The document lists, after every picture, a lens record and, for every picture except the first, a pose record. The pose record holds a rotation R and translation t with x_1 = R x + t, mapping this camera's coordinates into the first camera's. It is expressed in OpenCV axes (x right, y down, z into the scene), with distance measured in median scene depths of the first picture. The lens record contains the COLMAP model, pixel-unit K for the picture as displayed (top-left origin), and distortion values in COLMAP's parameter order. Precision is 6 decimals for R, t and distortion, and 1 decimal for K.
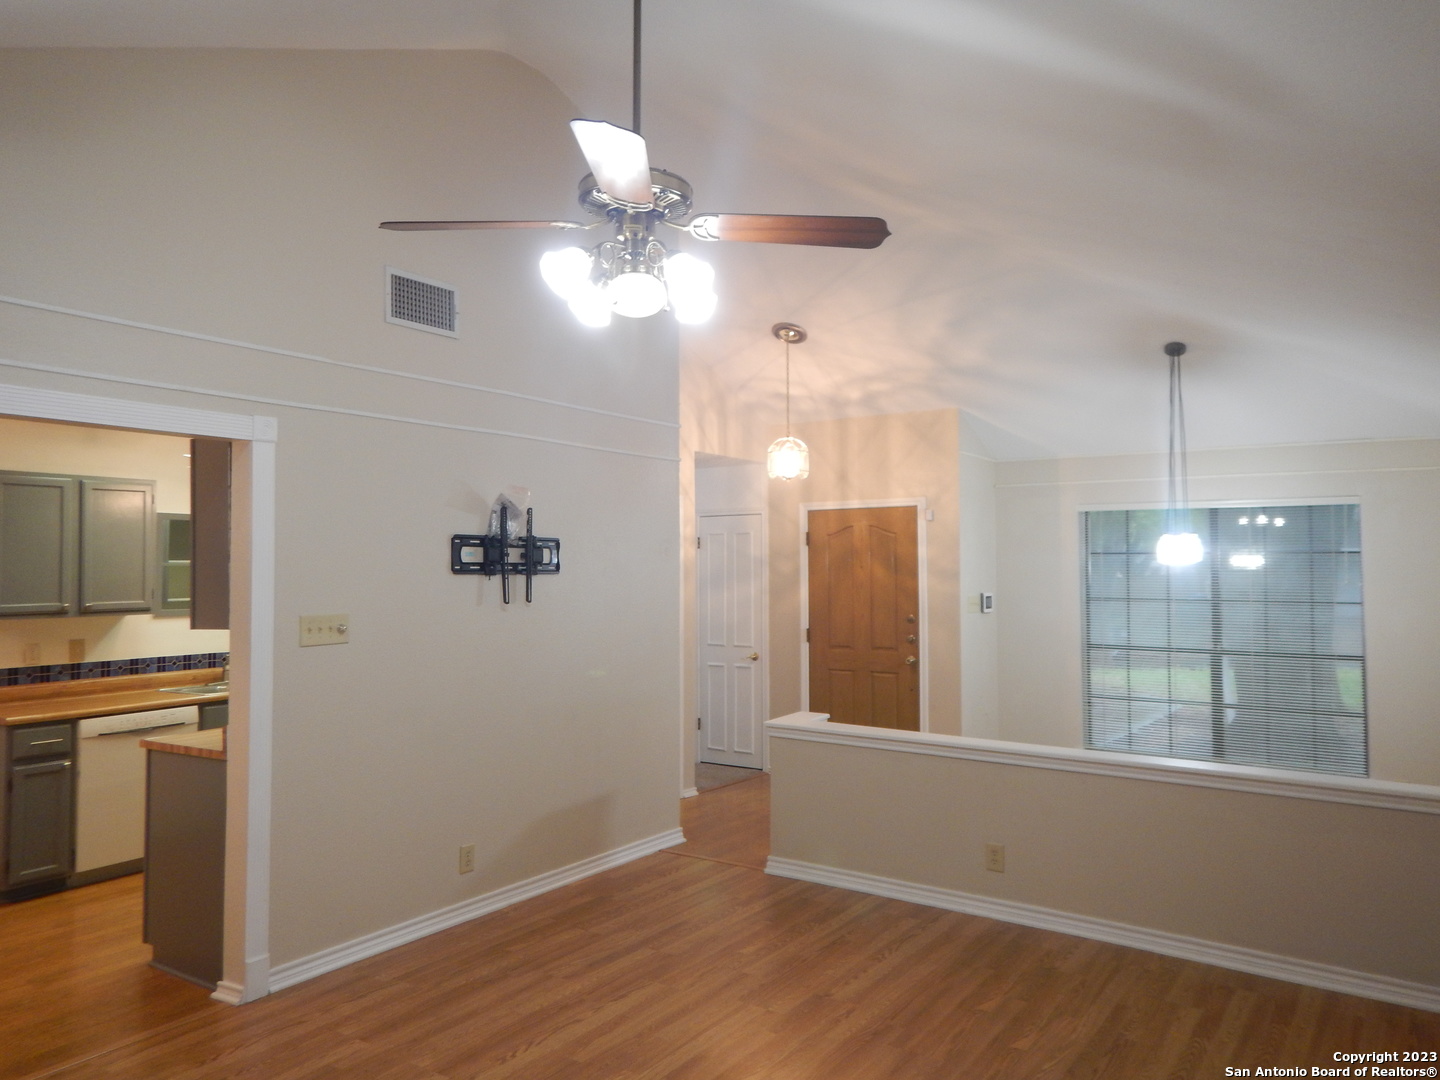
lens RADIAL K [[1018.2, 0, 727.5], [0, 1018.2, 545.9], [0, 0, 1]] dist [-0.005015, -0.021166]
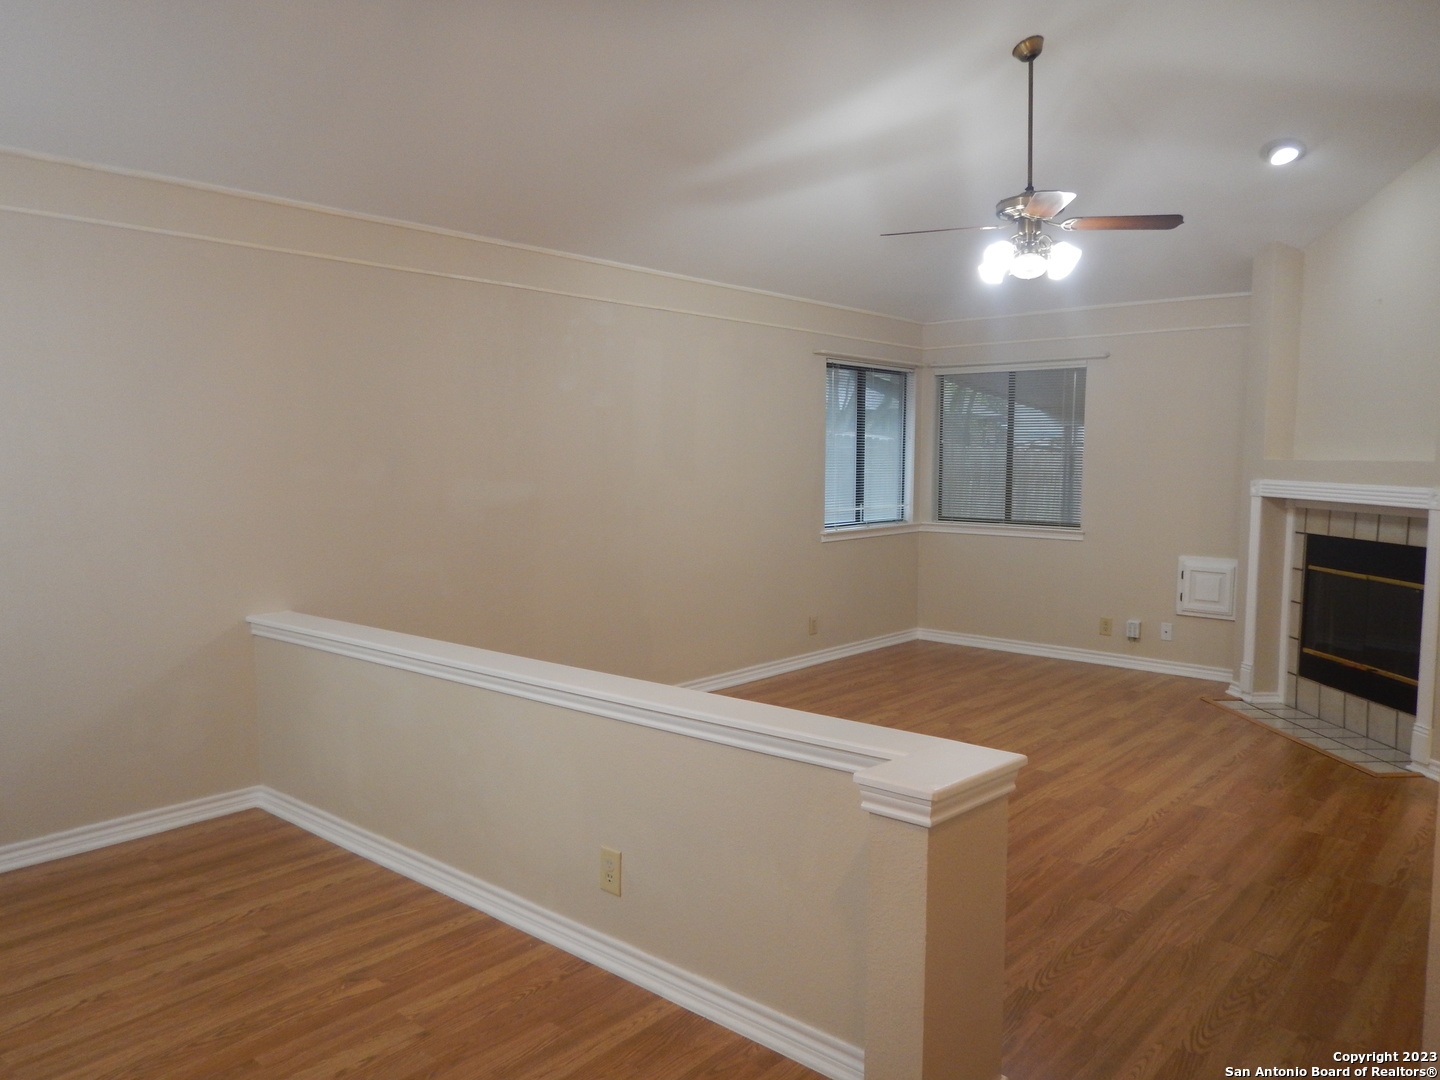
lens RADIAL K [[1018.2, 0, 727.5], [0, 1018.2, 545.9], [0, 0, 1]] dist [-0.005015, -0.021166]
pose [[-0.993993, -0.006793, 0.109231, 0.151802], [0.000783, 0.997605, 0.069161, 0.080635], [-0.109440, 0.068831, -0.991607, 1.943659]]
